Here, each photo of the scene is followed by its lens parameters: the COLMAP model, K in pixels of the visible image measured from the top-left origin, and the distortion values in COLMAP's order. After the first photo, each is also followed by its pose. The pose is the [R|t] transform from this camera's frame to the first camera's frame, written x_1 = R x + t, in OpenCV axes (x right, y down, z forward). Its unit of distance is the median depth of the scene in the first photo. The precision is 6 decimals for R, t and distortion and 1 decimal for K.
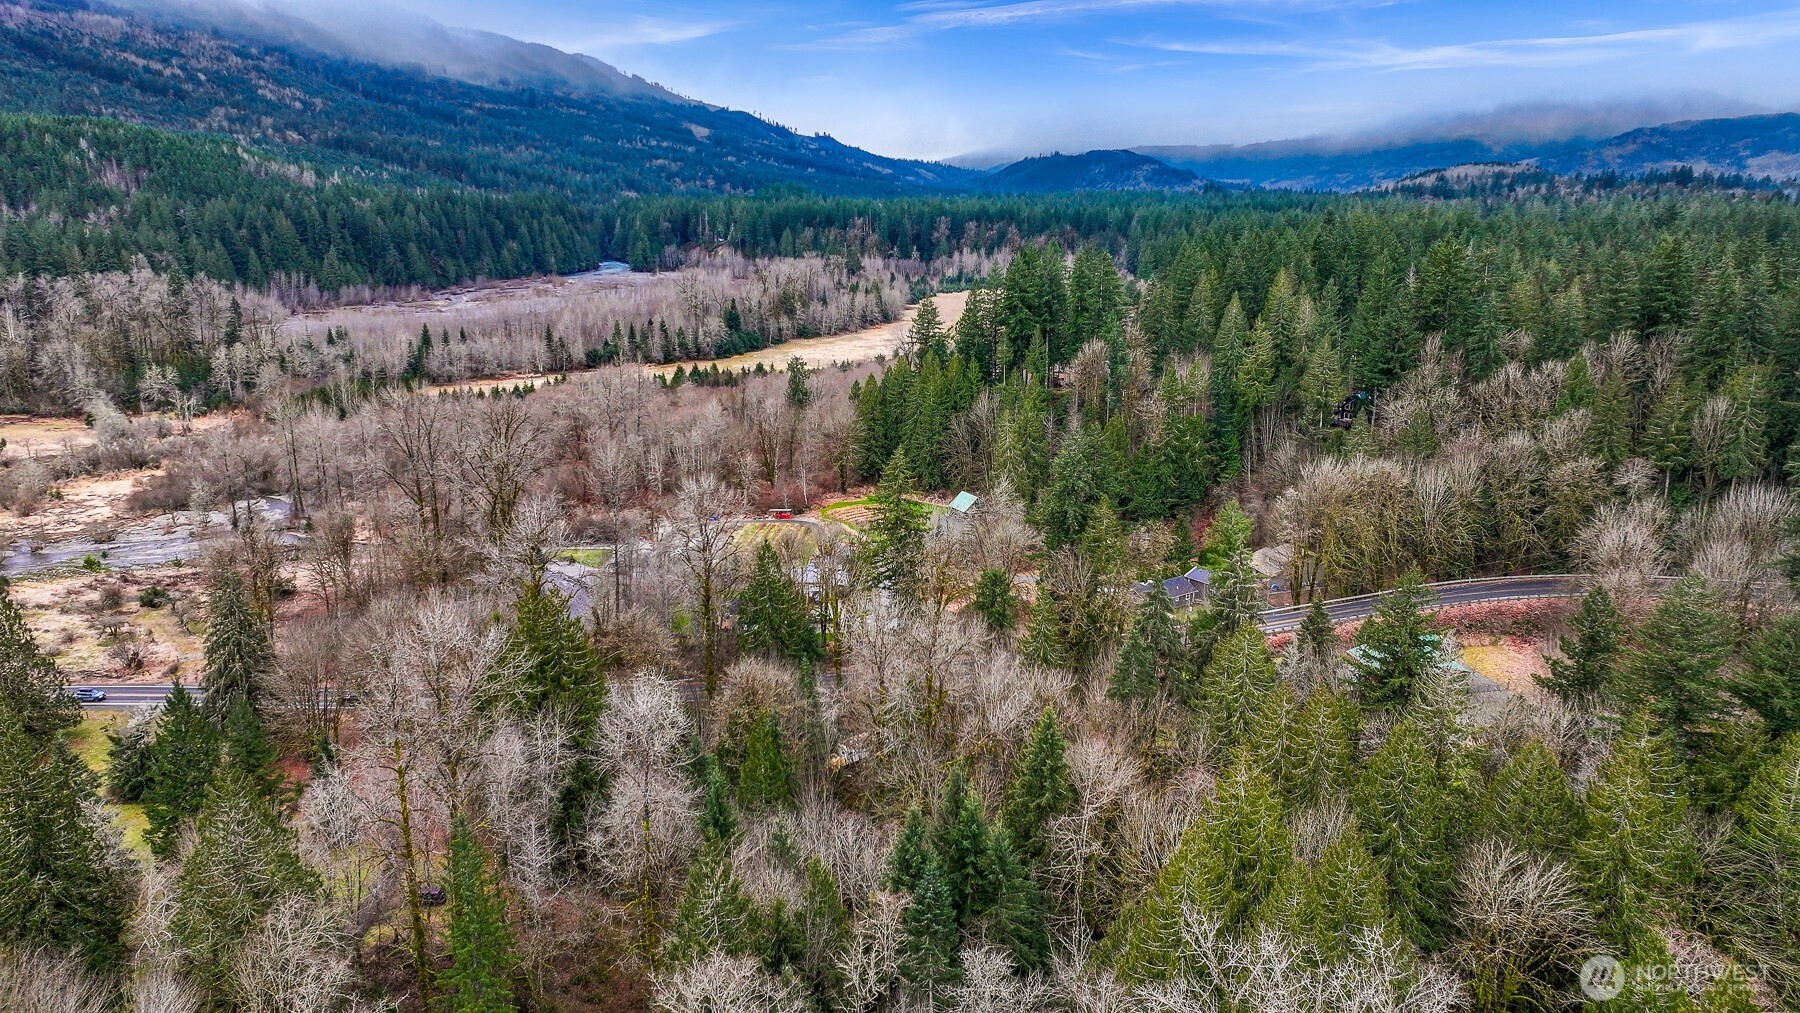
lens RADIAL K [[1253.3, 0, 904.2], [0, 1253.3, 508.8], [0, 0, 1]] dist [0.002185, 0.016268]
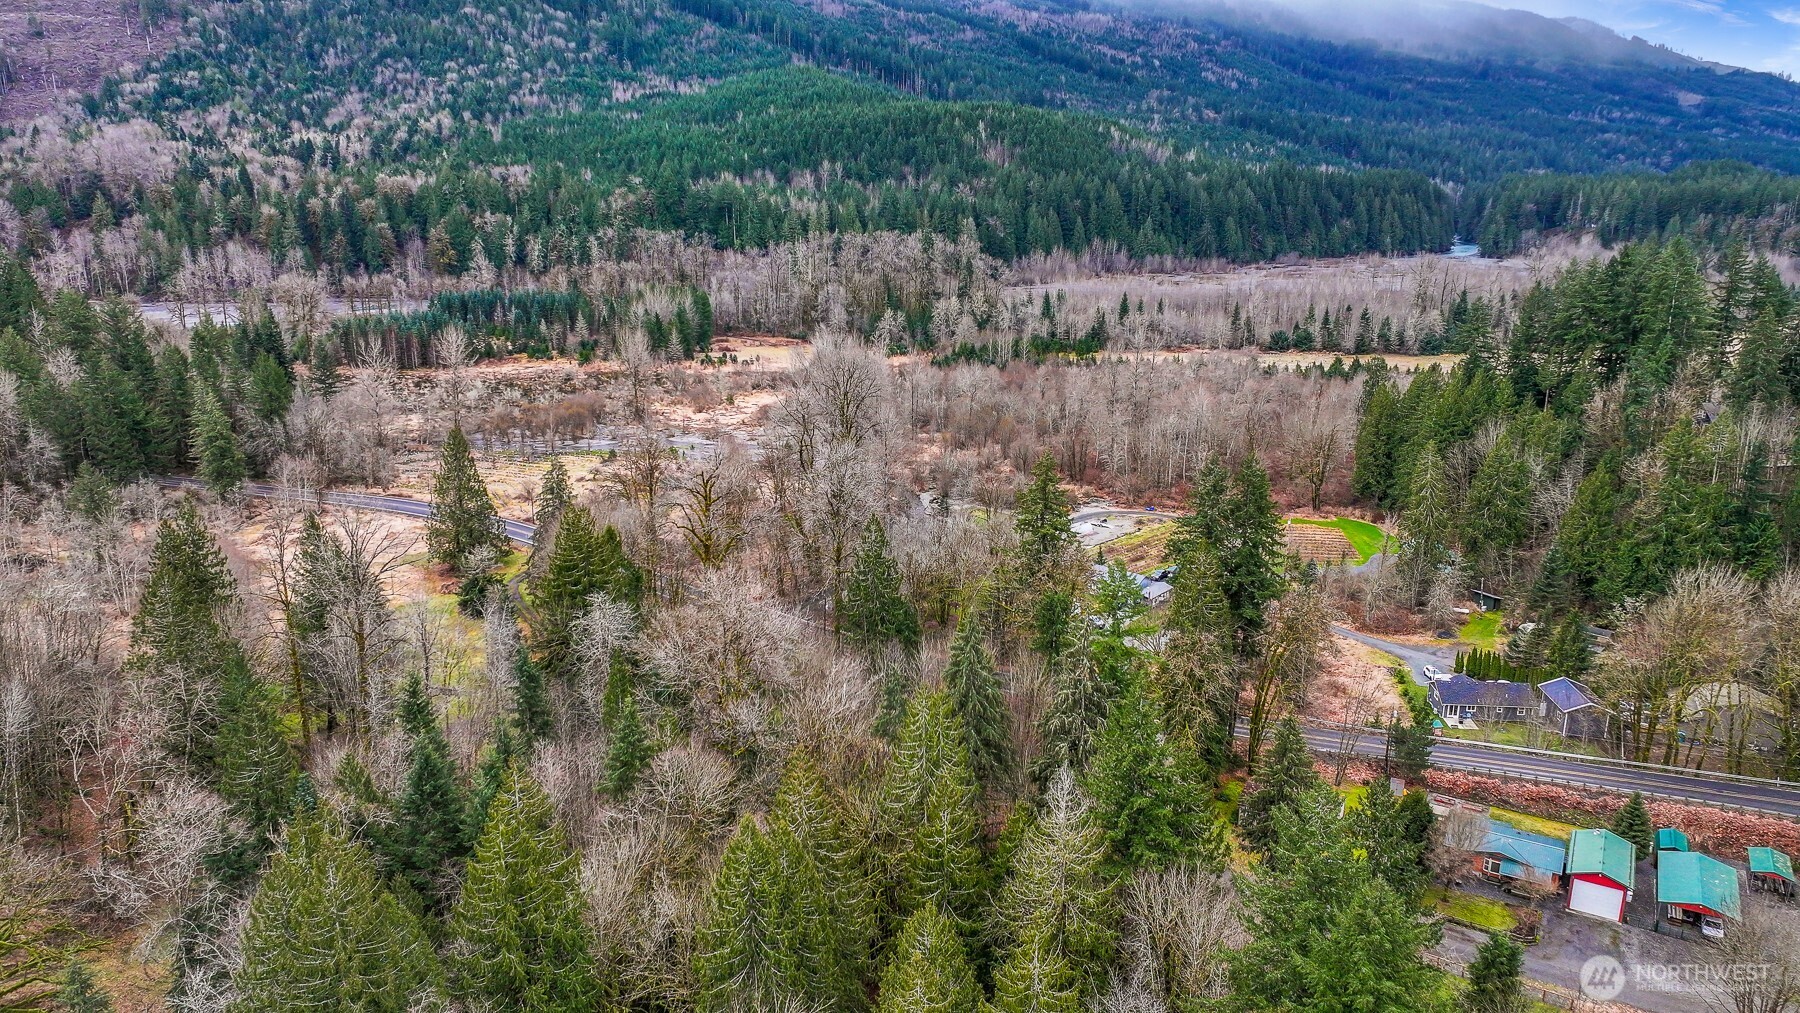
lens RADIAL K [[1253.3, 0, 908.1], [0, 1253.3, 505.3], [0, 0, 1]] dist [0.002185, 0.016268]
pose [[0.756918, 0.180455, -0.628101, 0.101804], [-0.170841, 0.982336, 0.076349, -0.012041], [0.630784, 0.049515, 0.774377, 0.043290]]
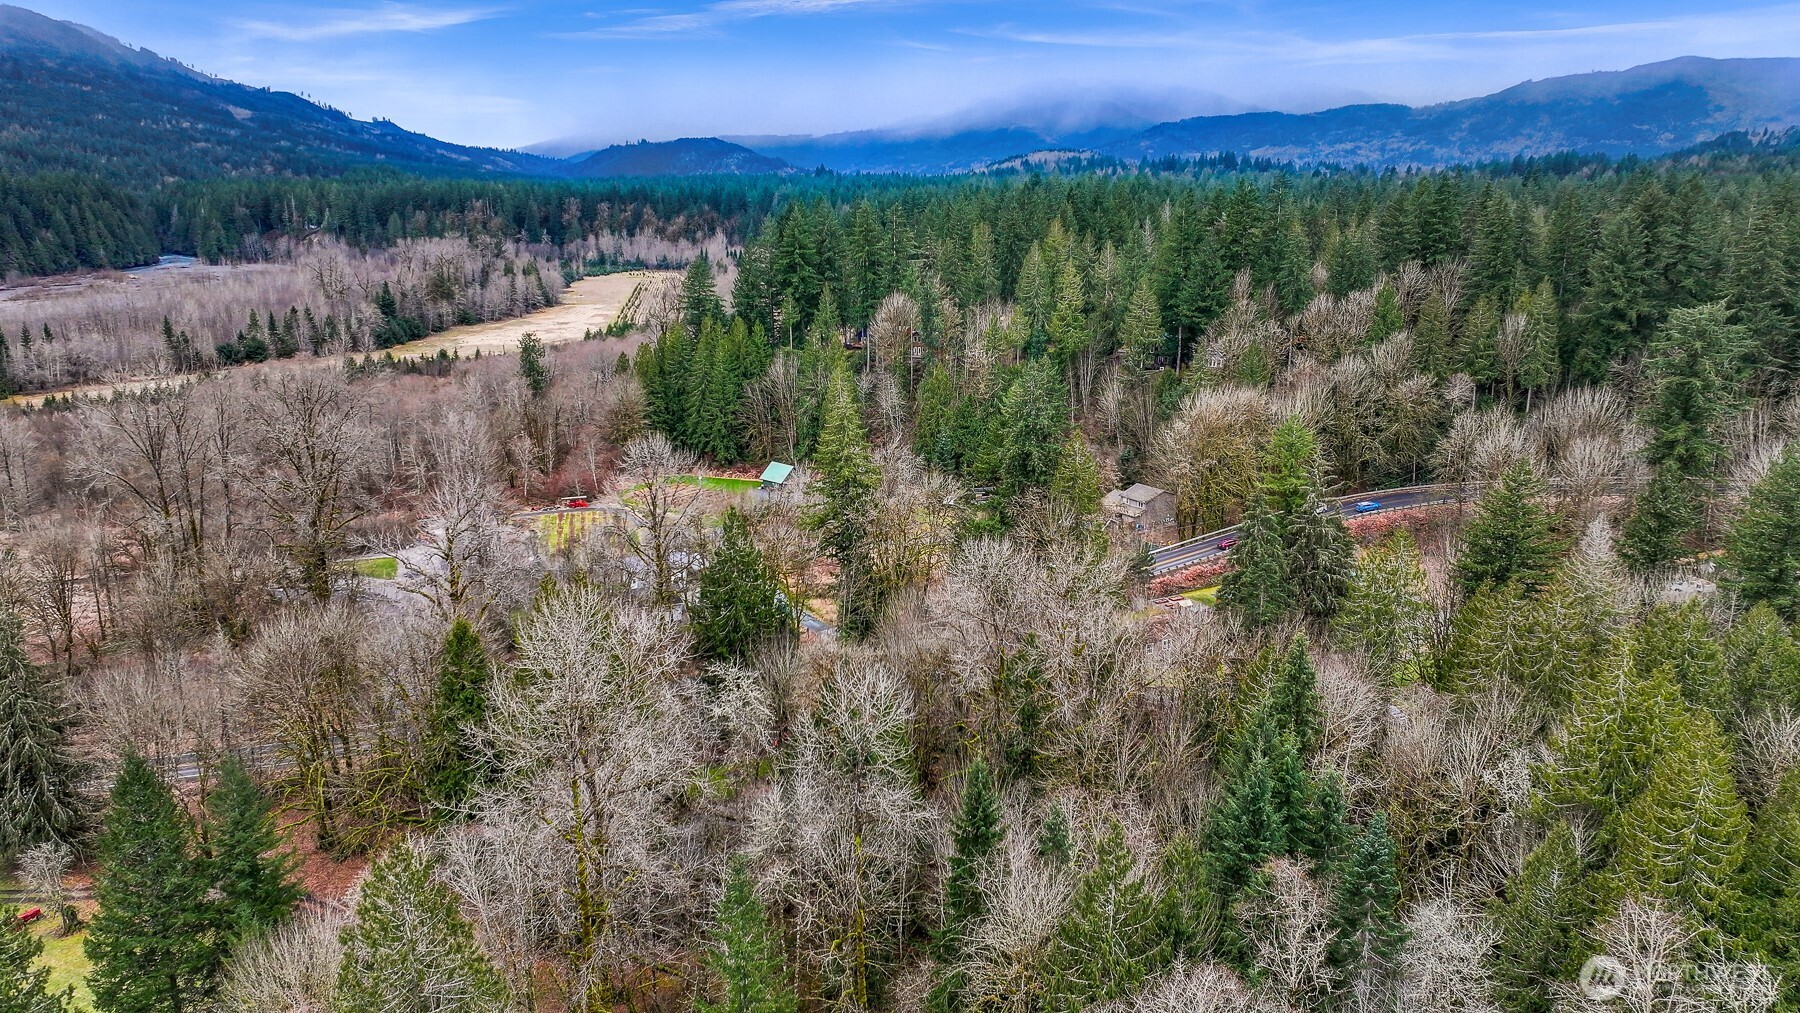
lens RADIAL K [[1253.3, 0, 899.4], [0, 1253.3, 509.8], [0, 0, 1]] dist [0.002185, 0.016268]
pose [[0.949581, -0.084306, 0.301973, -0.048519], [0.081963, 0.996426, 0.020446, 0.003402], [-0.302618, 0.005336, 0.953097, 0.027848]]
